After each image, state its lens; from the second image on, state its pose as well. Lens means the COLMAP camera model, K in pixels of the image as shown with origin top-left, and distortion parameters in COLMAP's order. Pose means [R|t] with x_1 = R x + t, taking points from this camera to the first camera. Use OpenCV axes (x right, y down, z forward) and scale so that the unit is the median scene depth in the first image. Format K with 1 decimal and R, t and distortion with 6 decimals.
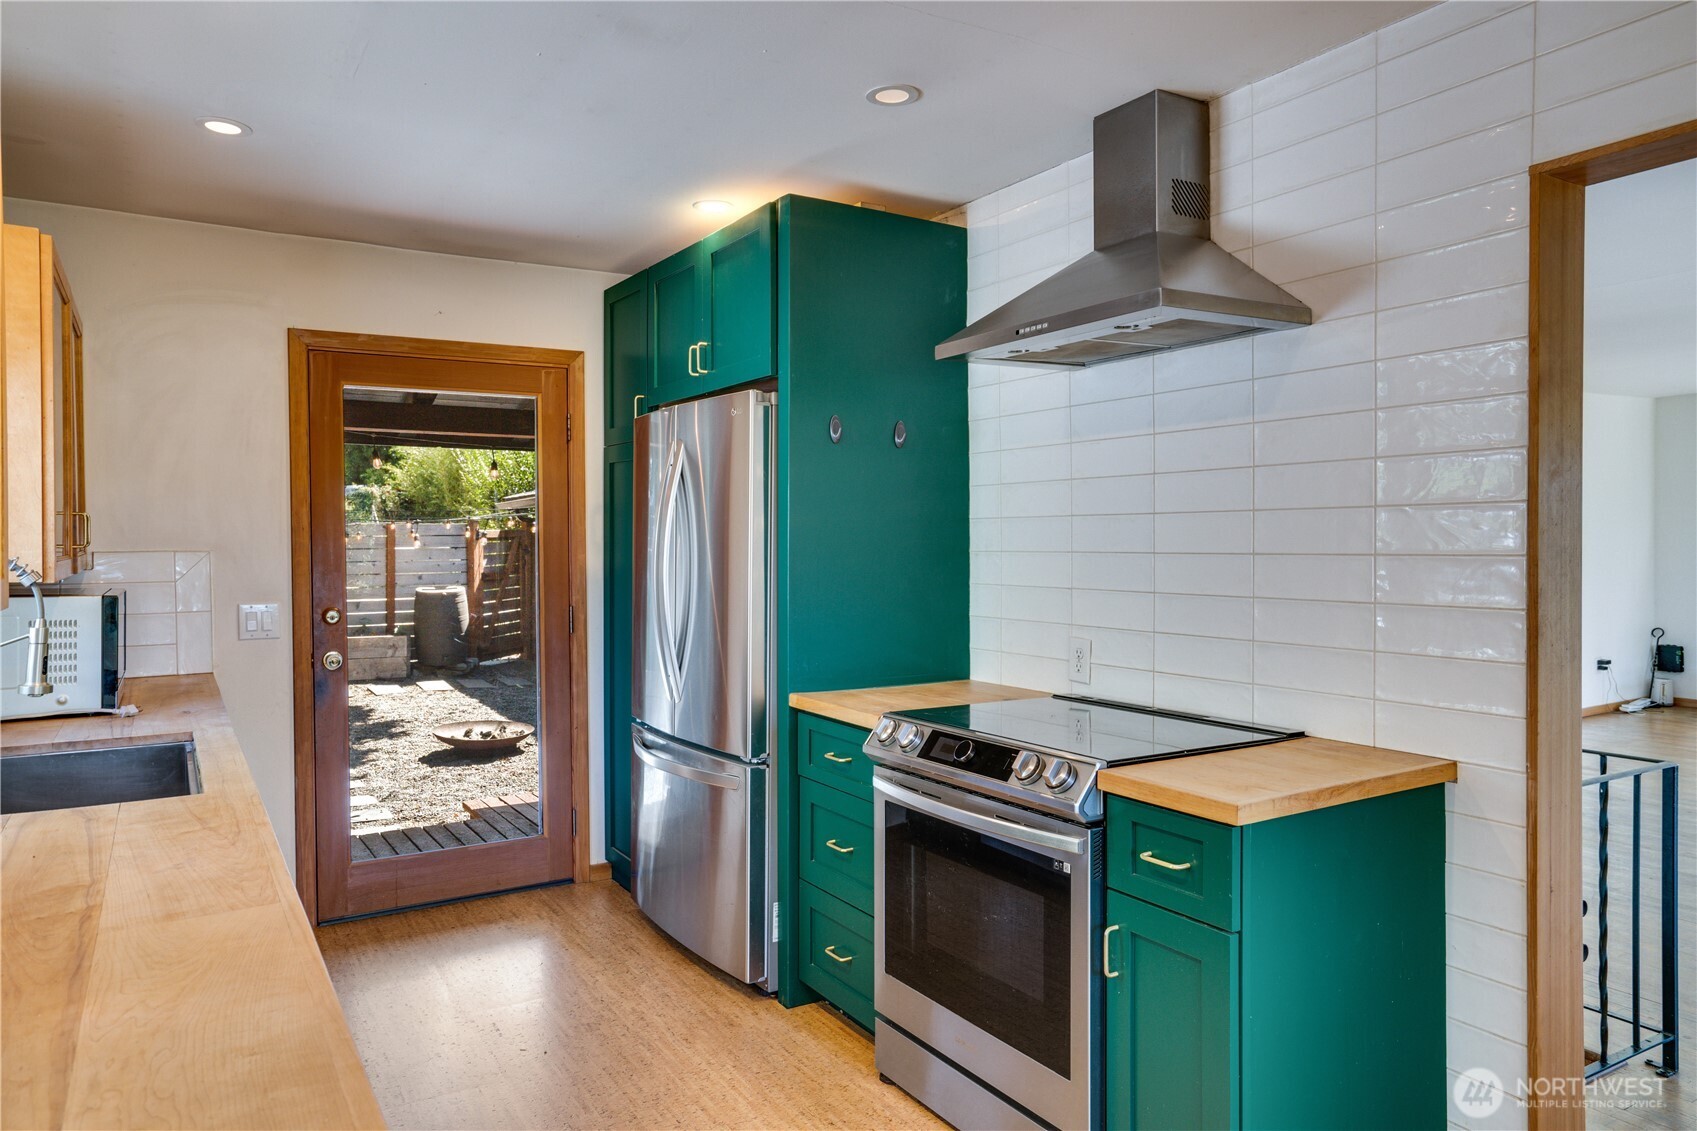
lens RADIAL K [[1117.3, 0, 859.3], [0, 1117.3, 560.3], [0, 0, 1]] dist [-0.018157, 0.016341]
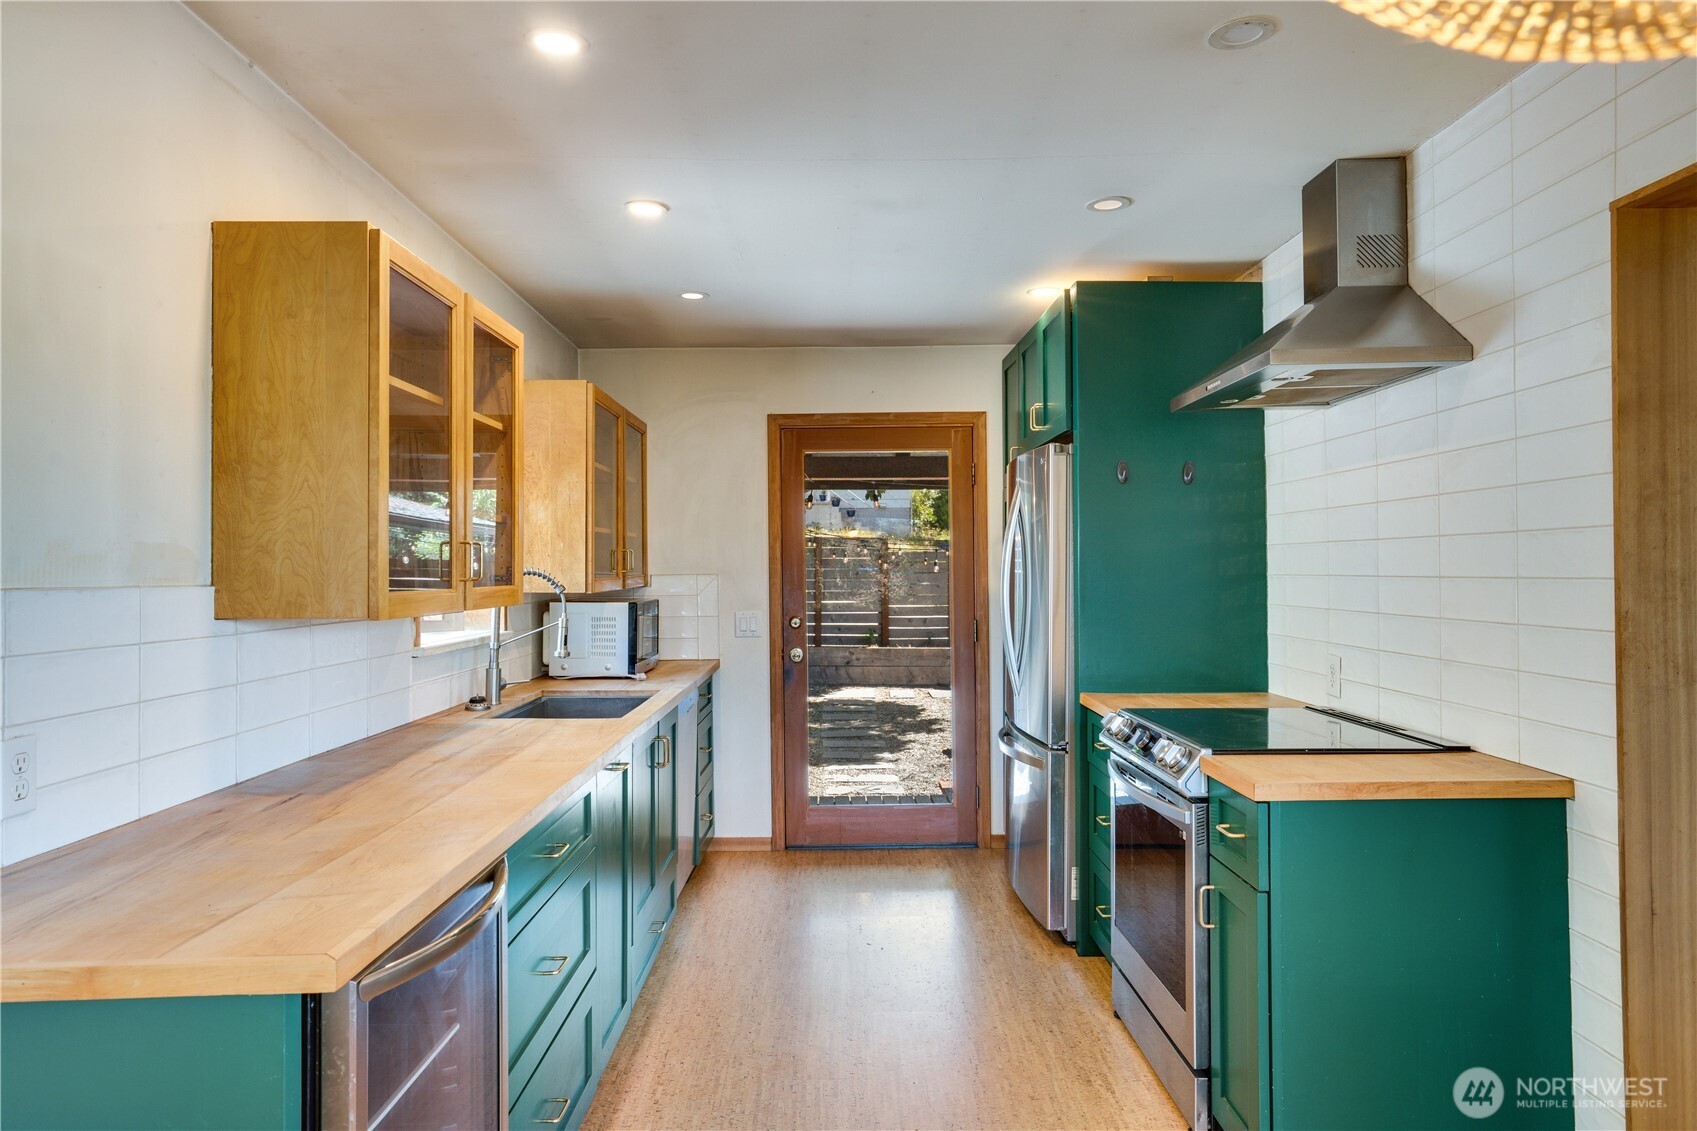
lens RADIAL K [[1117.3, 0, 854.2], [0, 1117.3, 558.5], [0, 0, 1]] dist [-0.018157, 0.016341]
pose [[0.854950, -0.007049, -0.518663, 0.348160], [-0.004776, 0.999758, -0.021461, 0.001285], [0.518689, 0.020825, 0.854709, -0.156591]]
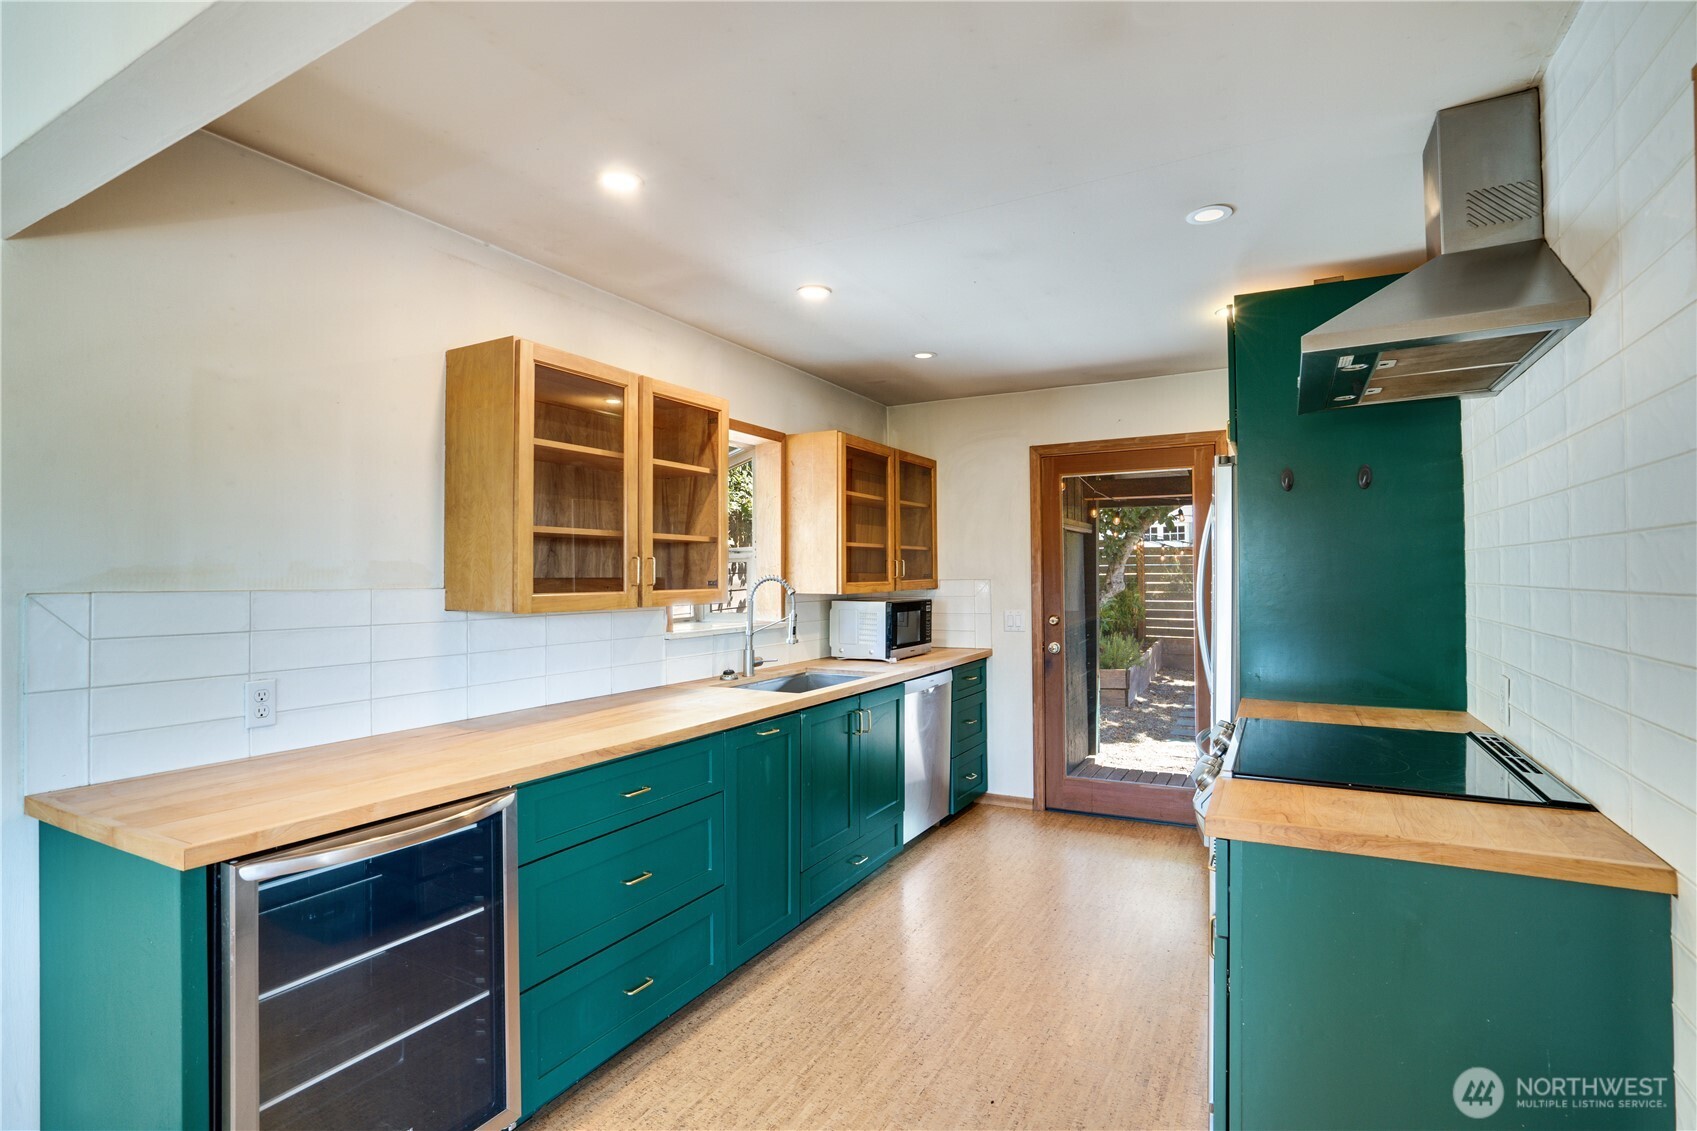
lens RADIAL K [[838.7, 0, 839.2], [0, 838.7, 567.9], [0, 0, 1]] dist [-0.041132, 0.005969]
pose [[0.482090, -0.008164, -0.876084, 0.514442], [-0.009546, 0.999848, -0.014571, -0.006171], [0.876070, 0.015388, 0.481939, 0.166379]]
